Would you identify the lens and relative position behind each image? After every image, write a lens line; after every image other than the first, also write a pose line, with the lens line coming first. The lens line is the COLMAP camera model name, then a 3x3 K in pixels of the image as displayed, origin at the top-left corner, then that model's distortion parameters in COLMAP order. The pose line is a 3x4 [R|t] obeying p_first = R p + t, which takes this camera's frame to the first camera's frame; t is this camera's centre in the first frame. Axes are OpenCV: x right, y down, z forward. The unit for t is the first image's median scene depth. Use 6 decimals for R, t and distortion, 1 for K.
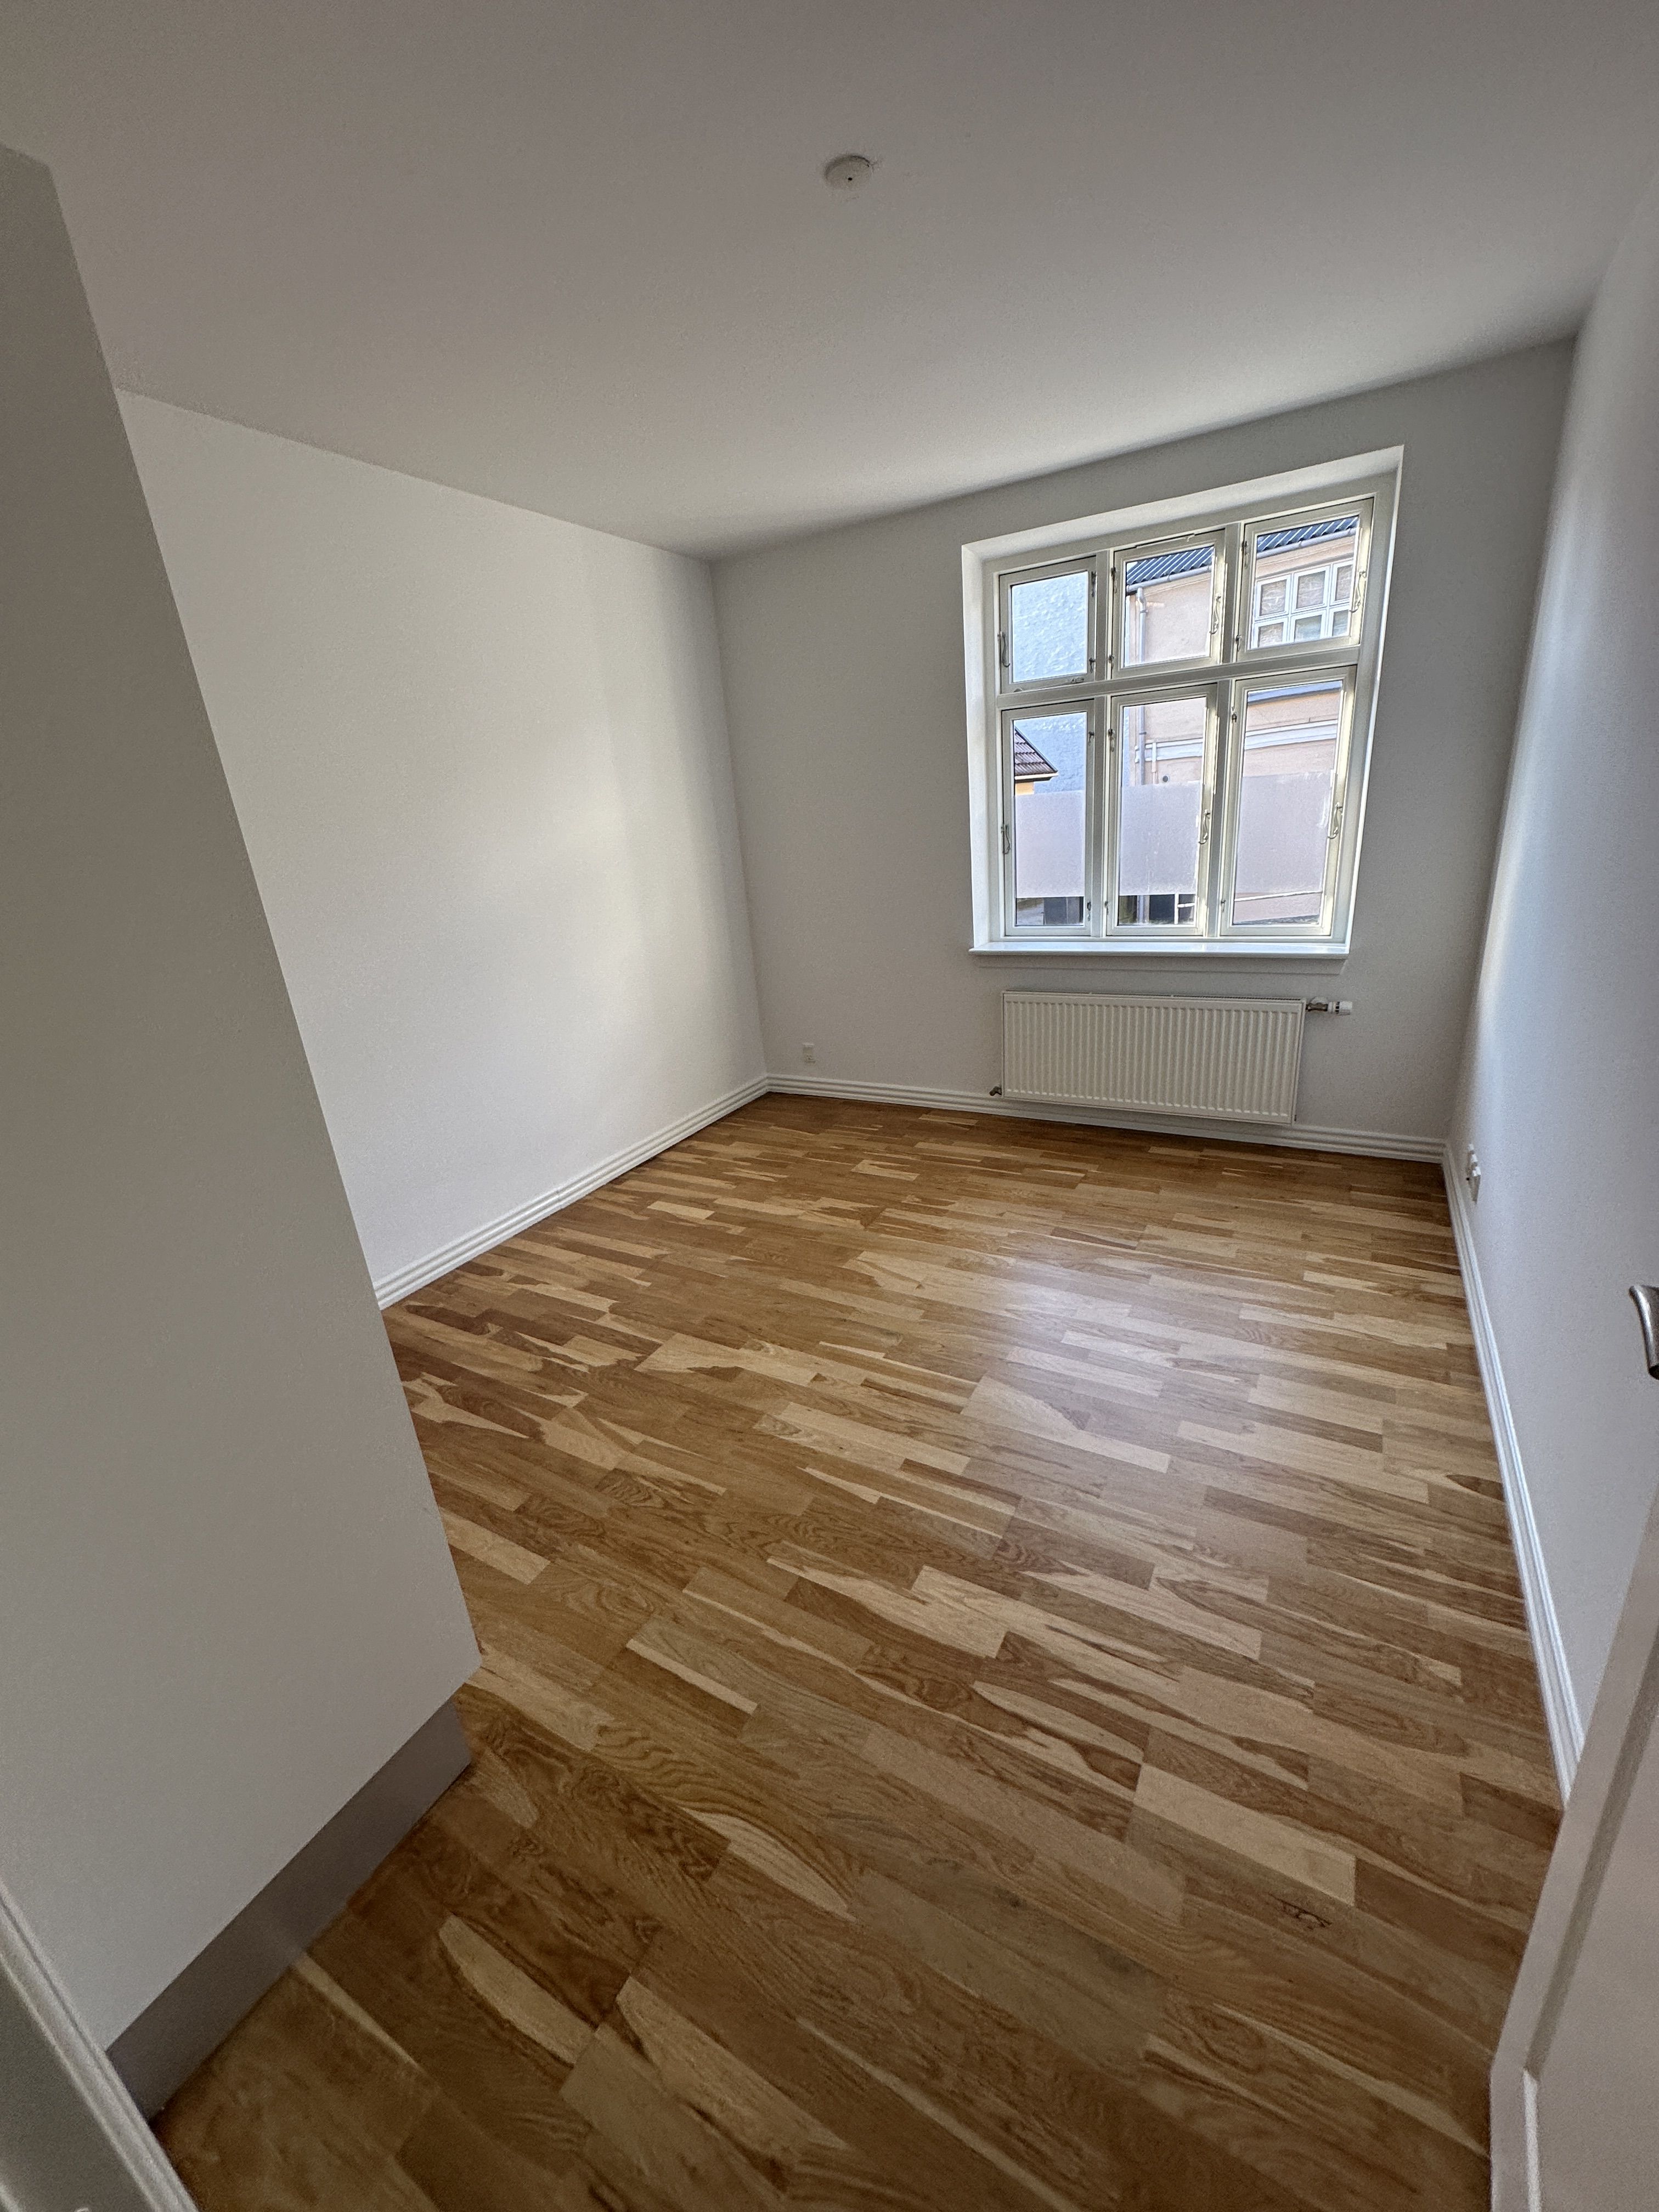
lens RADIAL K [[880.4, 0, 835.4], [0, 880.4, 1092.3], [0, 0, 1]] dist [0.000038, -0.000552]
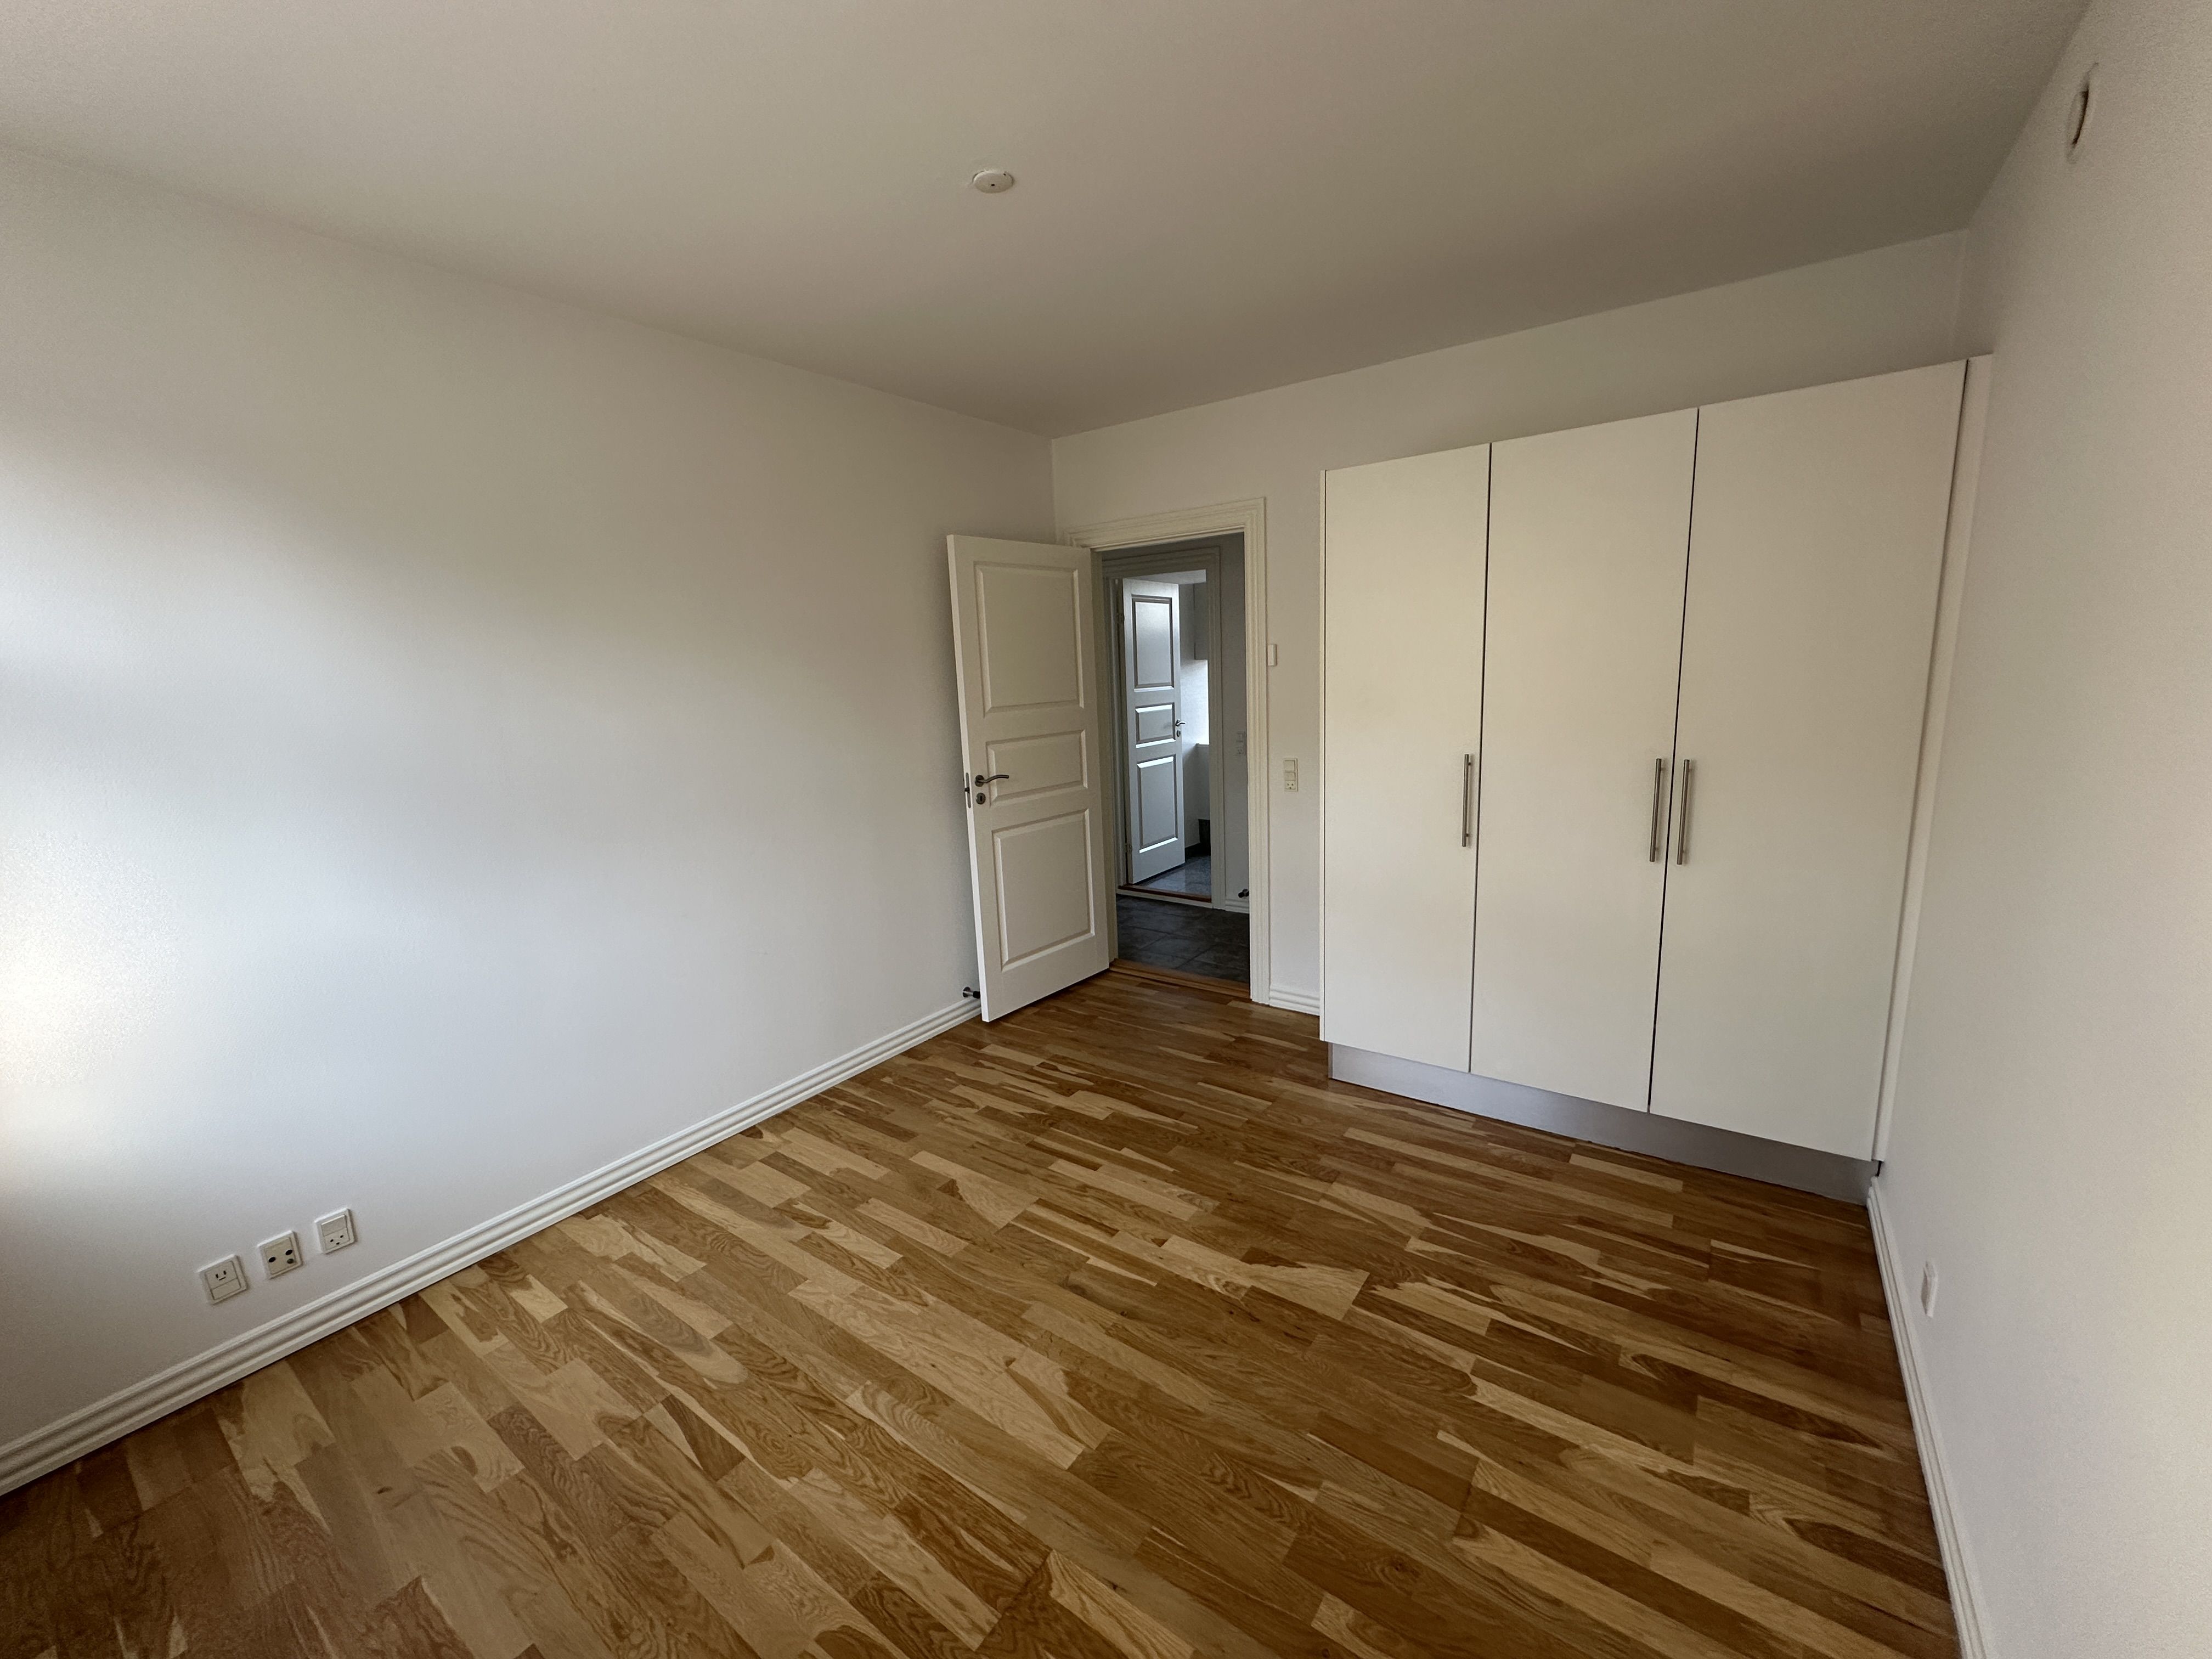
lens RADIAL K [[880.4, 0, 1106.1], [0, 880.4, 829.1], [0, 0, 1]] dist [0.000038, -0.000552]
pose [[-0.986470, 0.101881, 0.128440, -0.134931], [0.151218, 0.868078, 0.472837, -0.555992], [-0.063323, 0.485862, -0.871739, 1.659947]]
